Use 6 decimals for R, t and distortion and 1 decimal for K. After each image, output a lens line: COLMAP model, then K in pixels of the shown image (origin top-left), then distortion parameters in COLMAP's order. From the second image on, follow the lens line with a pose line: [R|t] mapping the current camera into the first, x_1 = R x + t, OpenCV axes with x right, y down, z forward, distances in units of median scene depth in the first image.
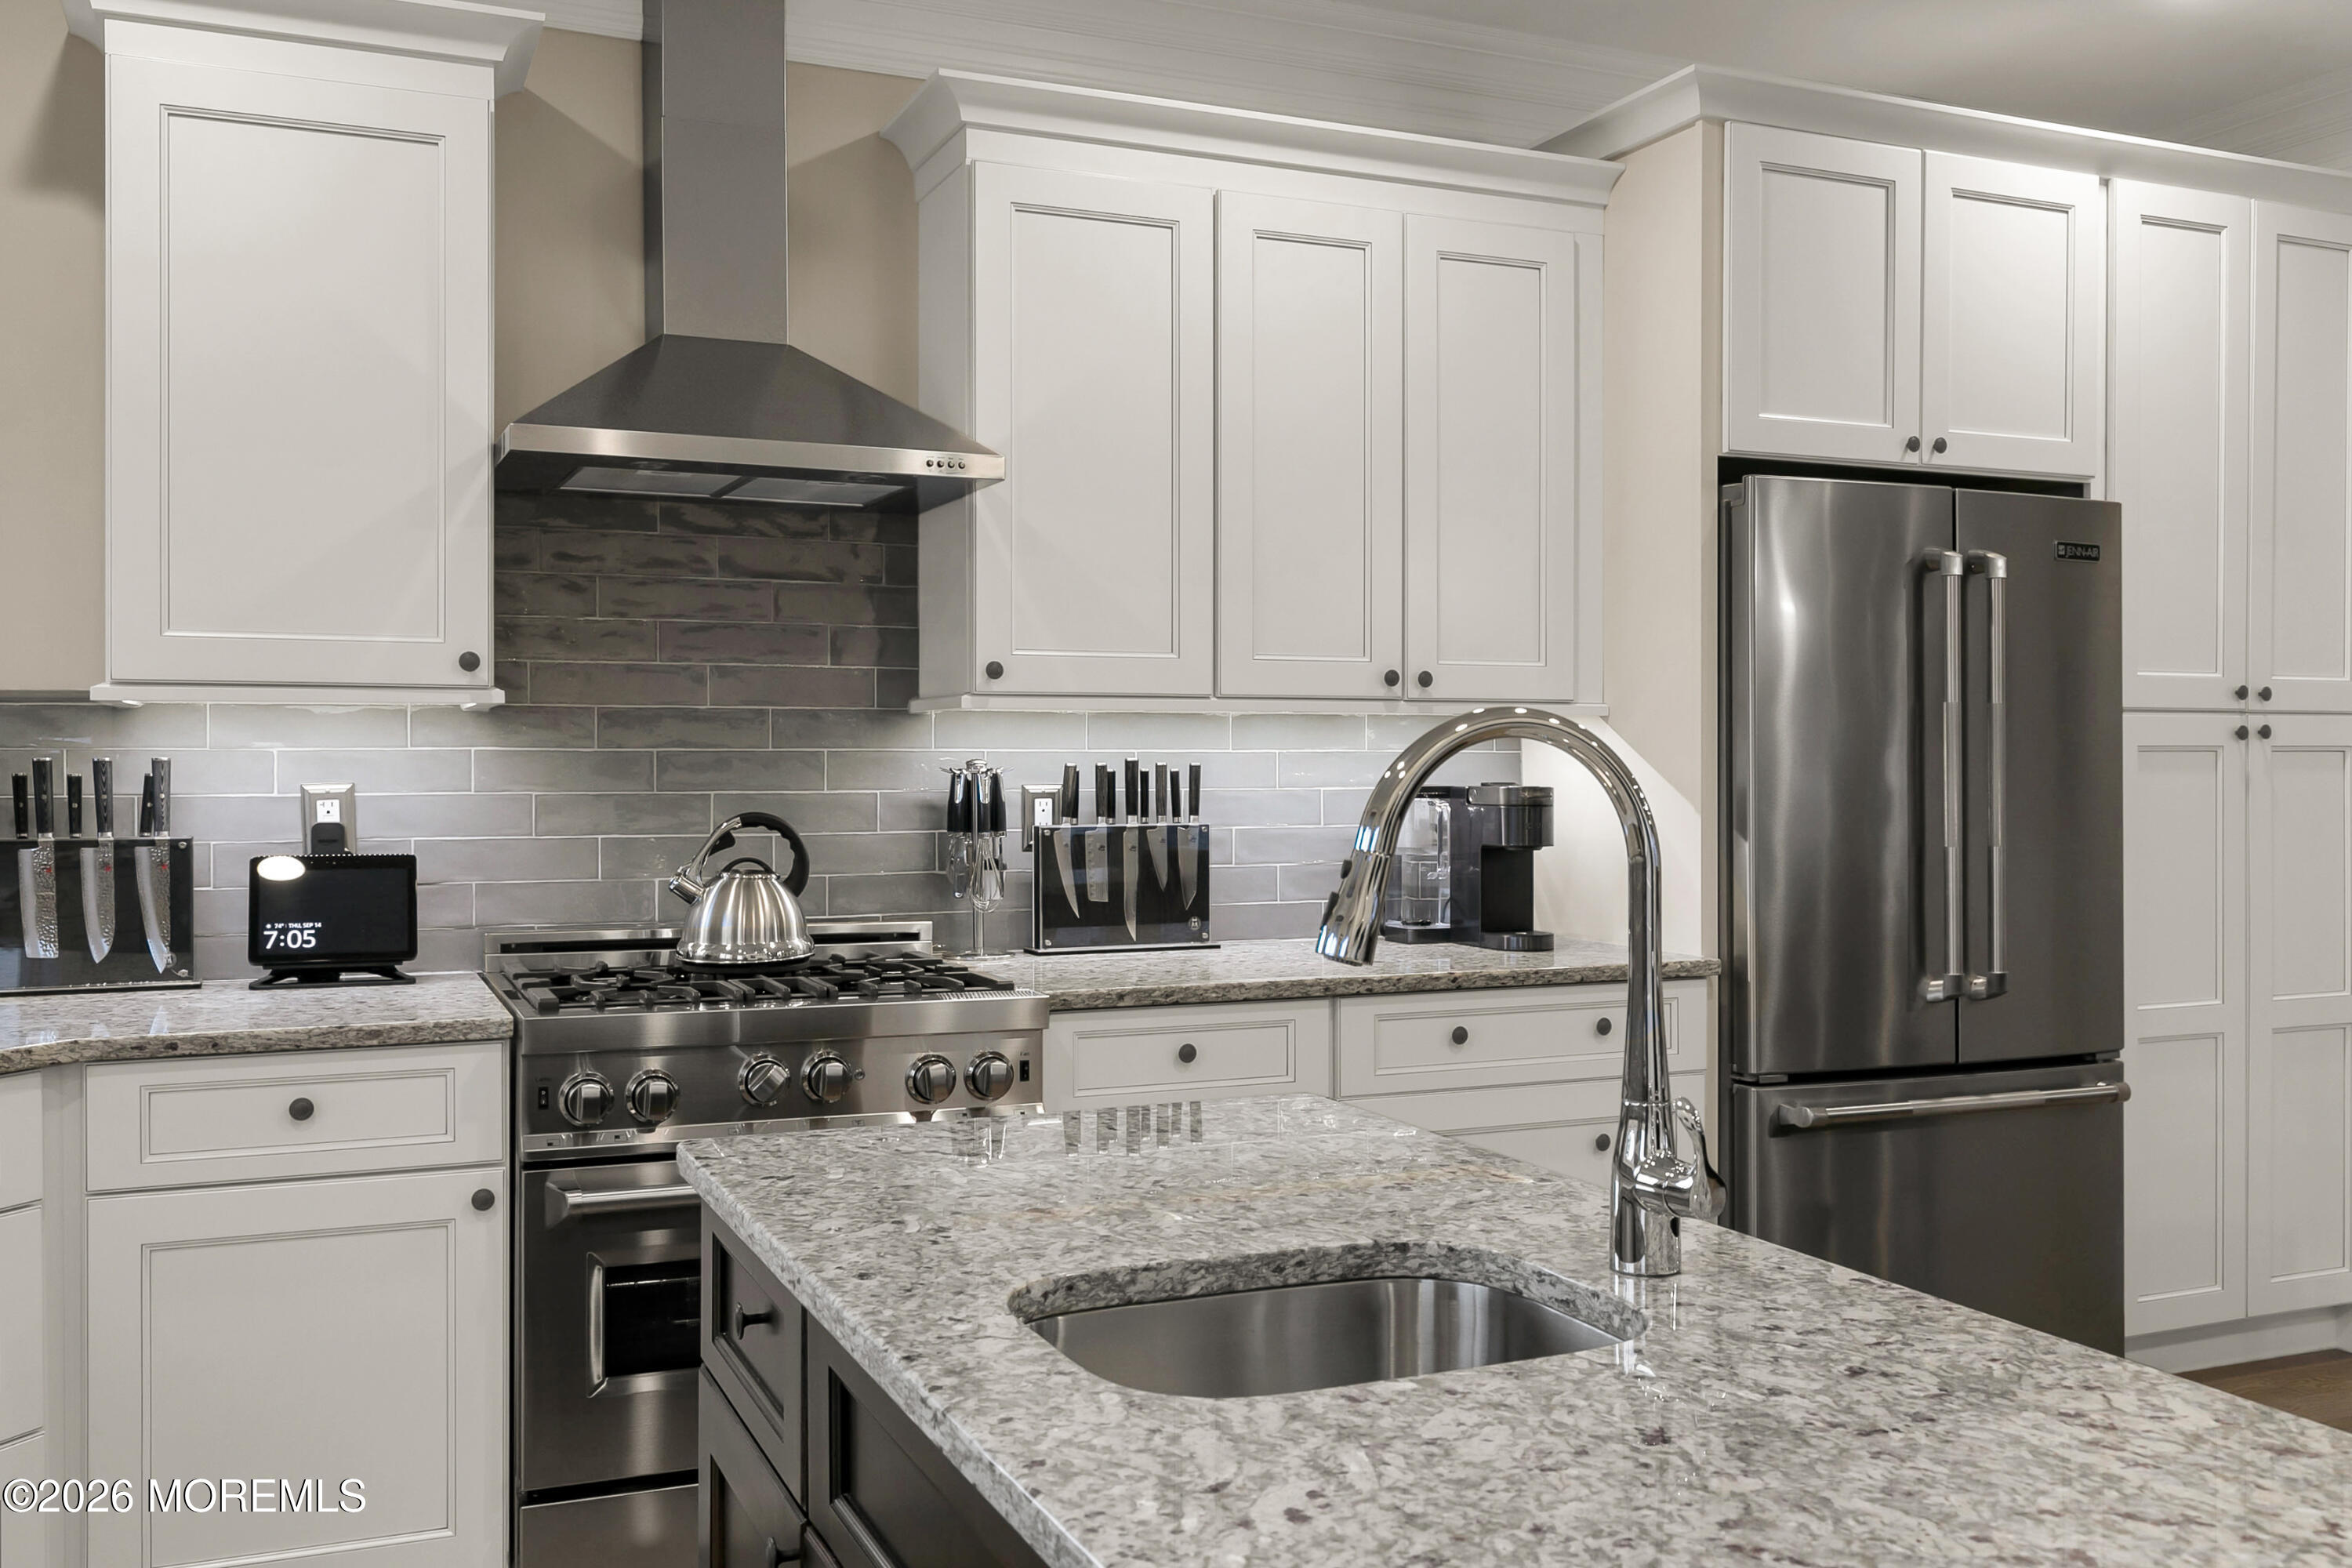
lens RADIAL K [[2039.3, 0, 1176.0], [0, 2039.3, 784.0], [0, 0, 1]] dist [-0.005527, -0.000180]
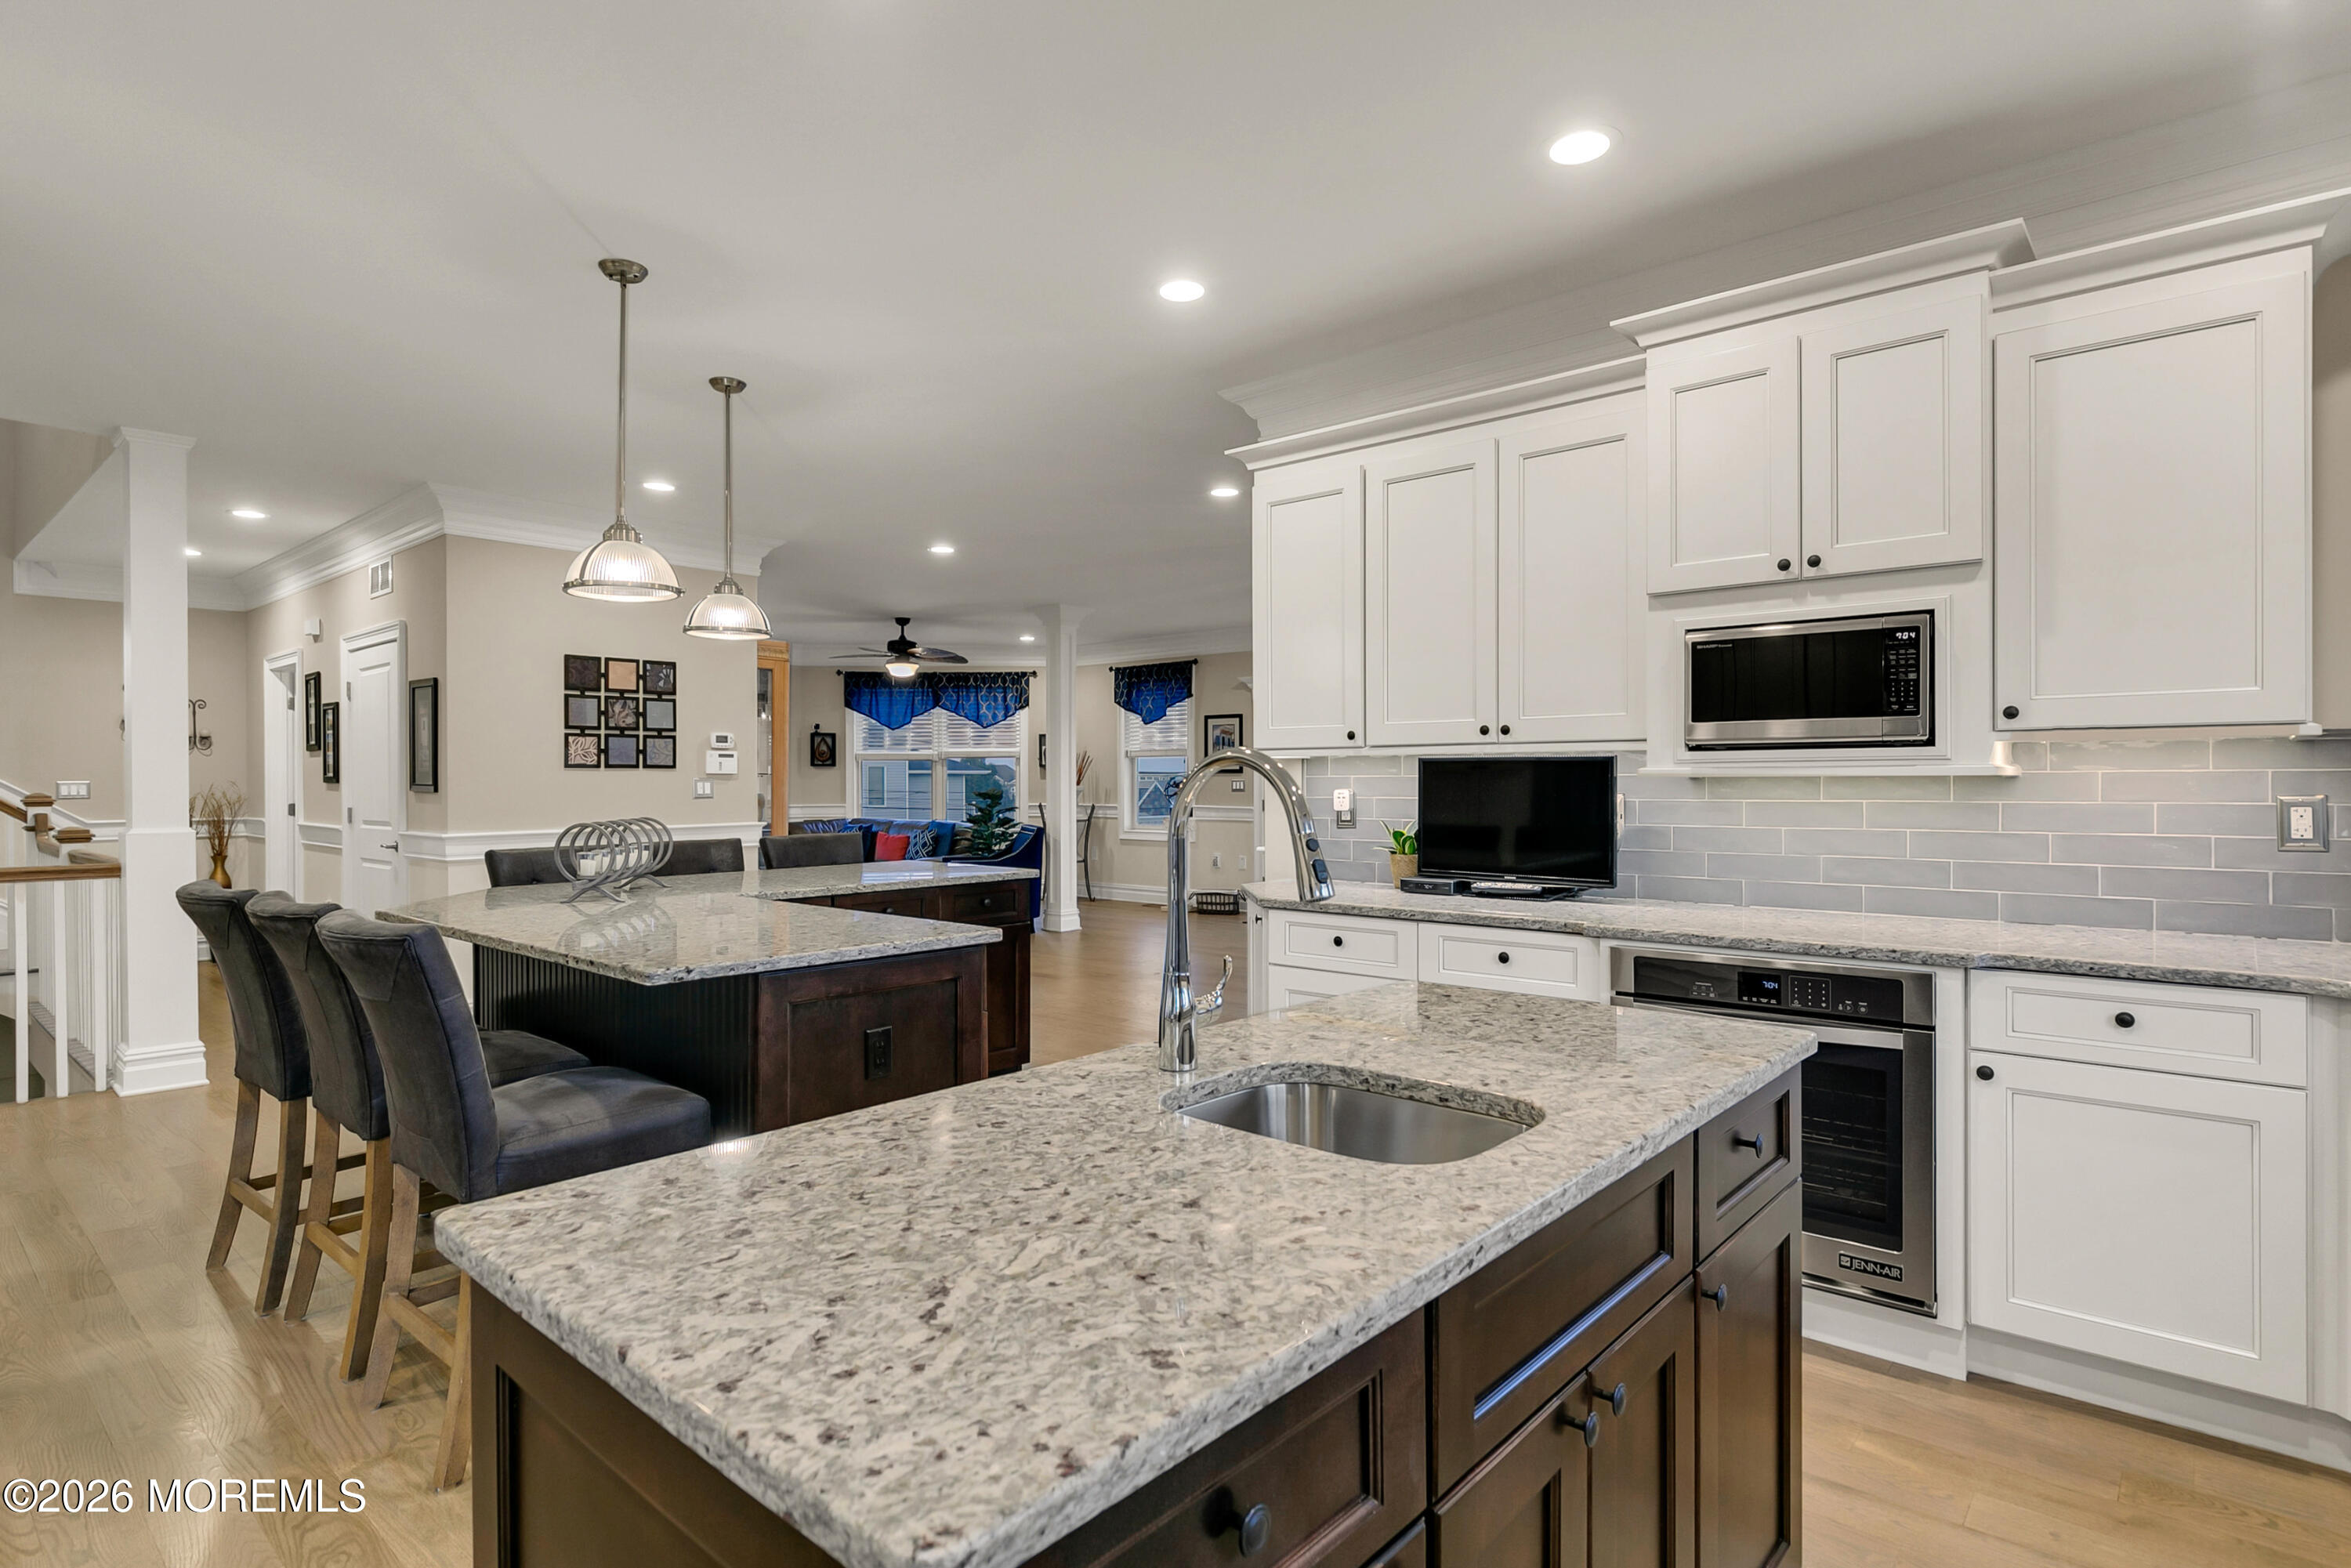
lens RADIAL K [[1200.8, 0, 1175.5], [0, 1200.8, 784.0], [0, 0, 1]] dist [0.003119, 0.000308]
pose [[-0.419097, 0.000534, 0.907942, -0.672824], [0.014011, 0.999885, 0.005879, -0.012498], [-0.907834, 0.015185, -0.419056, 1.352758]]
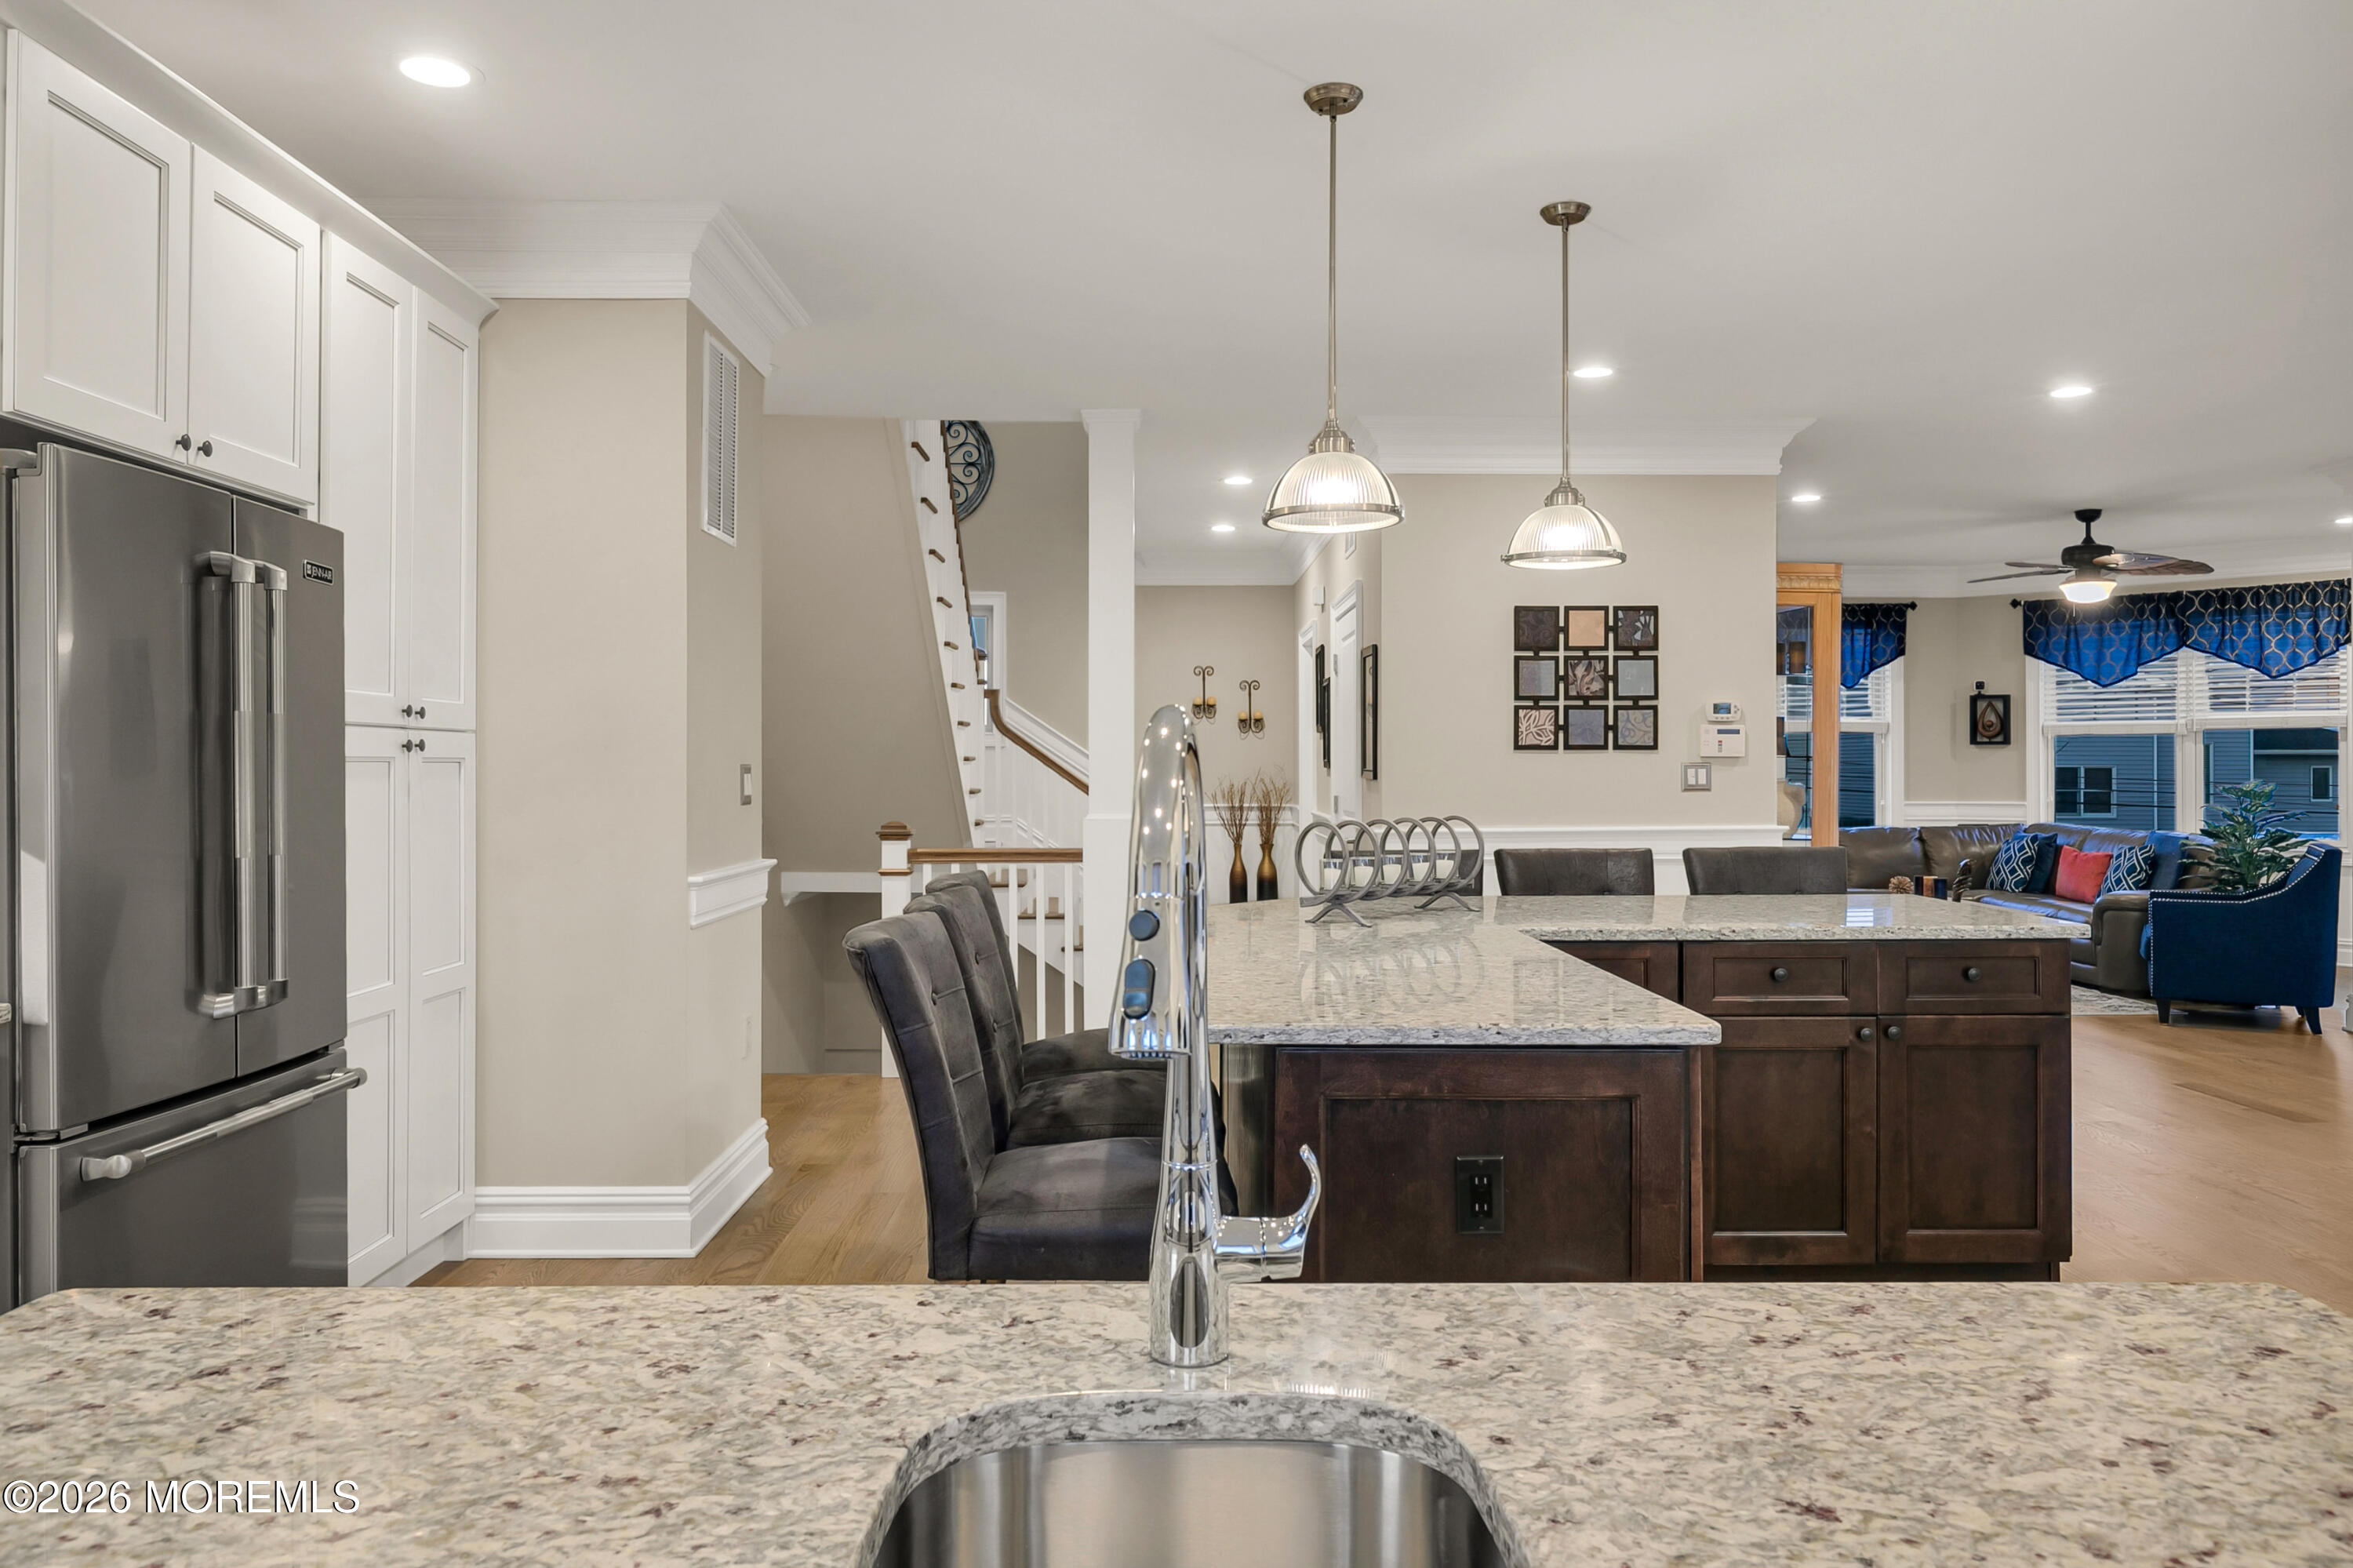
lens RADIAL K [[1594.8, 0, 1179.8], [0, 1594.8, 758.3], [0, 0, 1]] dist [-0.002949, -0.000683]
pose [[0.386408, 0.006815, 0.922303, -0.388088], [0.010183, 0.999880, -0.011654, -0.008824], [-0.922272, 0.013895, 0.386293, 0.708838]]
